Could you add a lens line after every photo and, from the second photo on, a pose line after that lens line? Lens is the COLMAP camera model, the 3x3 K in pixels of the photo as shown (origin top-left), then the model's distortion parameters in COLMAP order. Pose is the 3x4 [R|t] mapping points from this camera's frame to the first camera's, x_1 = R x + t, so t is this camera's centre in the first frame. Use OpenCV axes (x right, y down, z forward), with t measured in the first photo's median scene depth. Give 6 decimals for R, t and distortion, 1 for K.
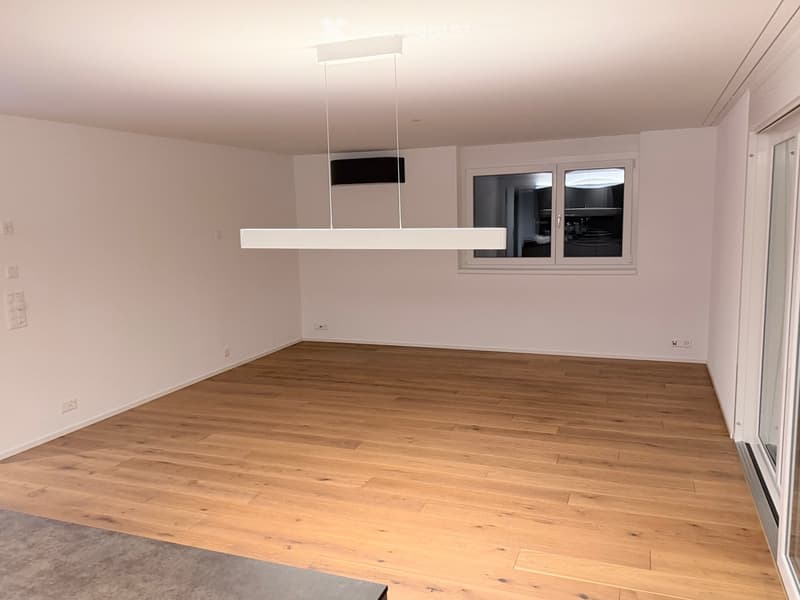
lens RADIAL K [[644.8, 0, 400.0], [0, 644.8, 300.0], [0, 0, 1]] dist [-0.001100, 0.005533]
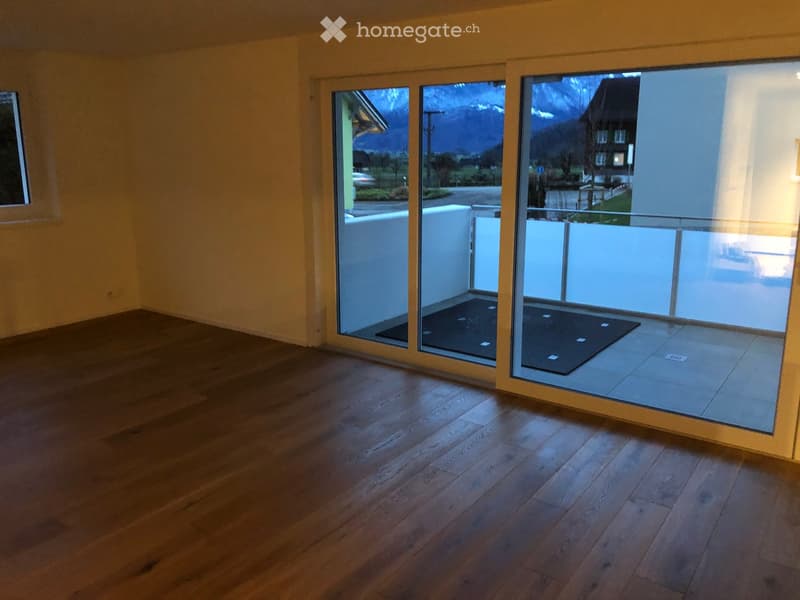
lens RADIAL K [[644.8, 0, 400.0], [0, 644.8, 300.0], [0, 0, 1]] dist [-0.001100, 0.005533]
pose [[0.254291, -0.201234, 0.945960, -0.499982], [0.127343, 0.976564, 0.173513, -0.047577], [-0.958707, 0.076339, 0.273957, 0.474345]]
